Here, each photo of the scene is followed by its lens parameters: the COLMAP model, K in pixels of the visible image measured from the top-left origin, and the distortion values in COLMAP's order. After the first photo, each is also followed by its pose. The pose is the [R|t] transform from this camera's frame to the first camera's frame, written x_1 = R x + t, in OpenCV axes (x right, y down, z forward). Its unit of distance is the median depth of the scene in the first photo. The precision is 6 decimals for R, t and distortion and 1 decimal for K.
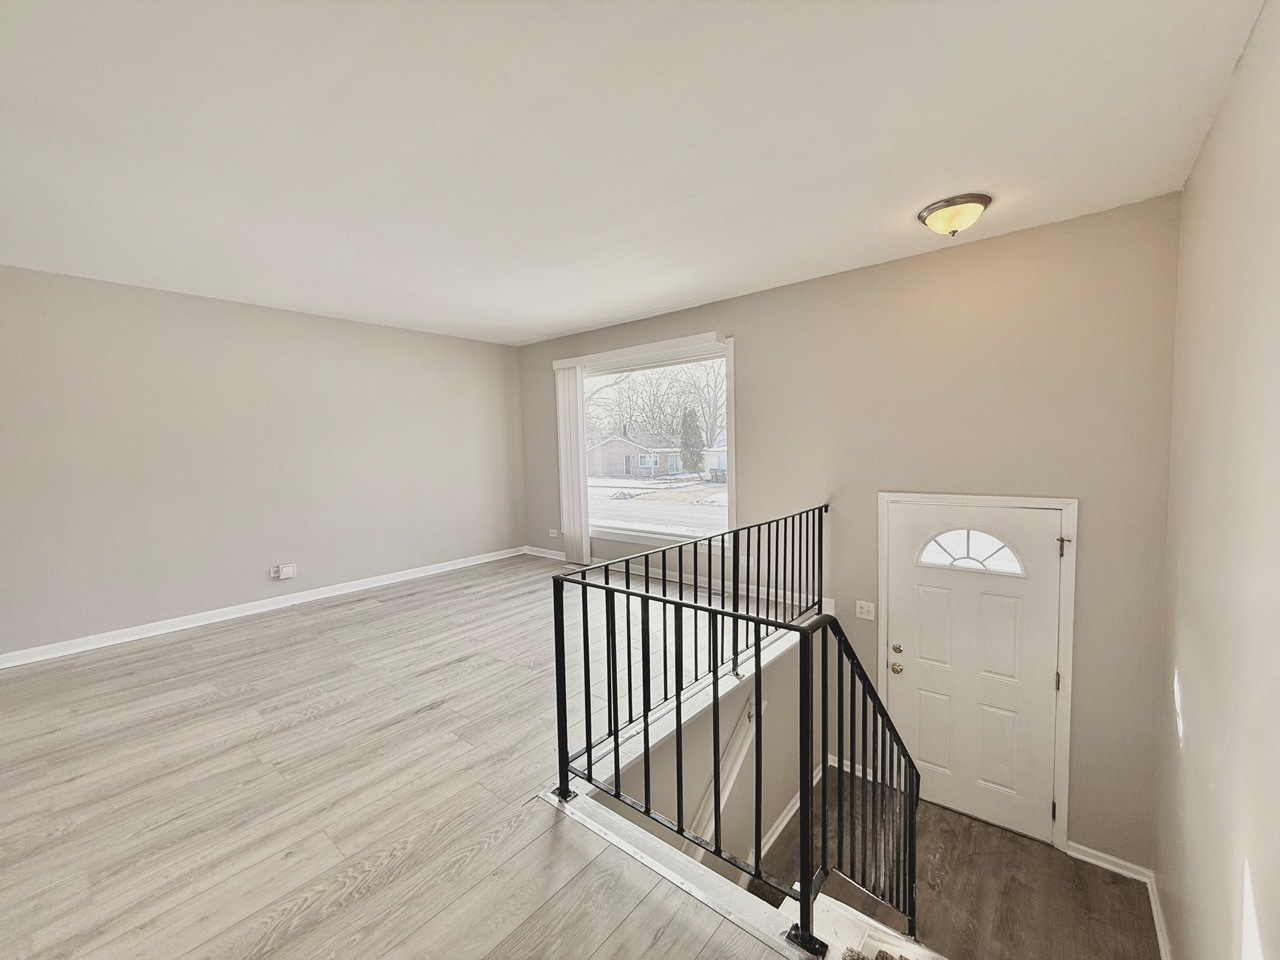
lens RADIAL K [[510.4, 0, 640.0], [0, 510.4, 480.0], [0, 0, 1]] dist [0.000002, 0.000297]
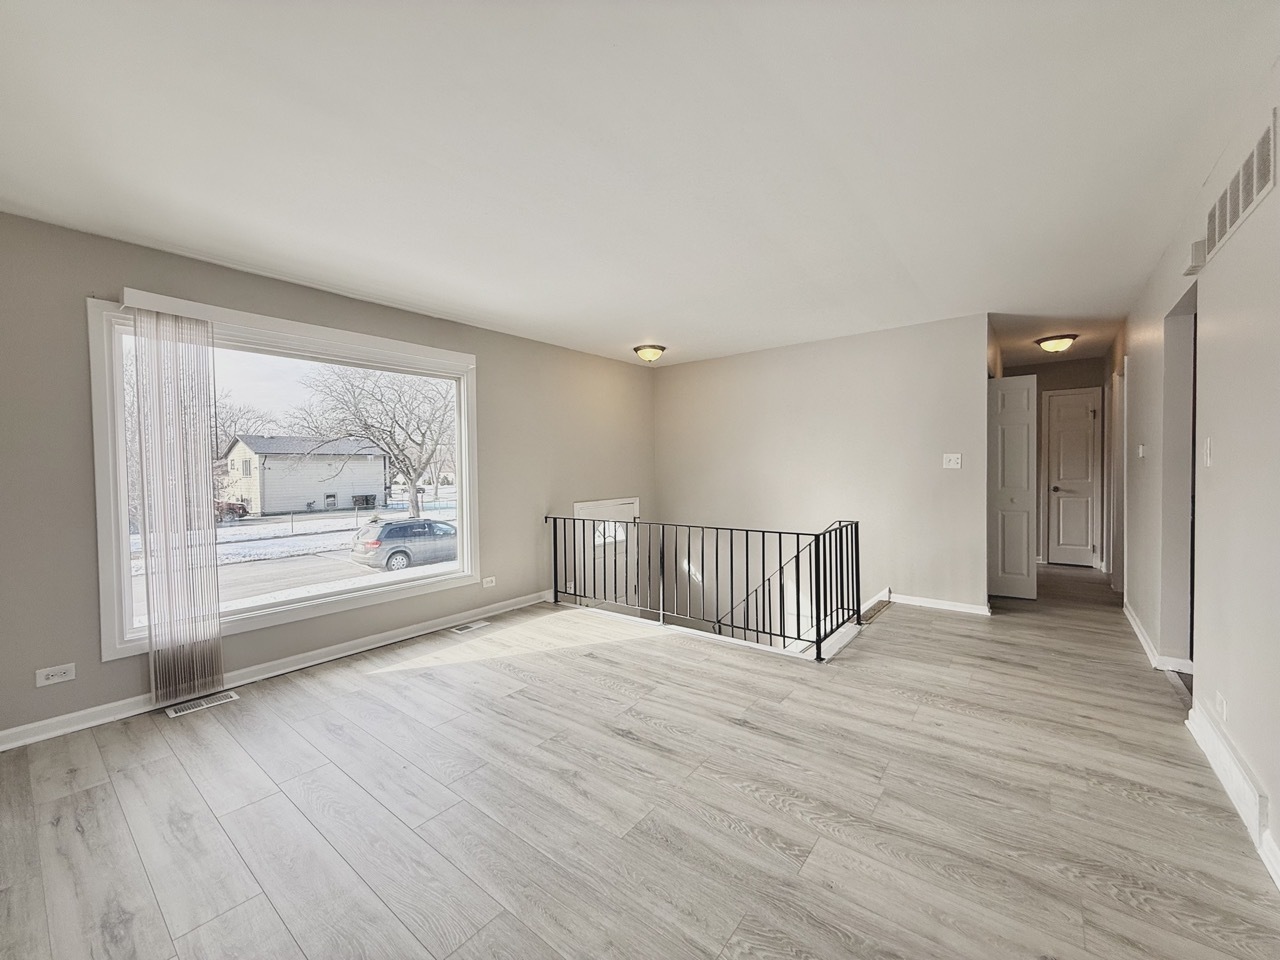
lens RADIAL K [[510.4, 0, 640.0], [0, 510.4, 480.0], [0, 0, 1]] dist [0.000002, 0.000297]
pose [[-0.028345, 0.003620, 0.999592, -1.578792], [0.083394, 0.996516, -0.001244, -0.041108], [-0.996113, 0.083325, -0.028548, 1.352746]]
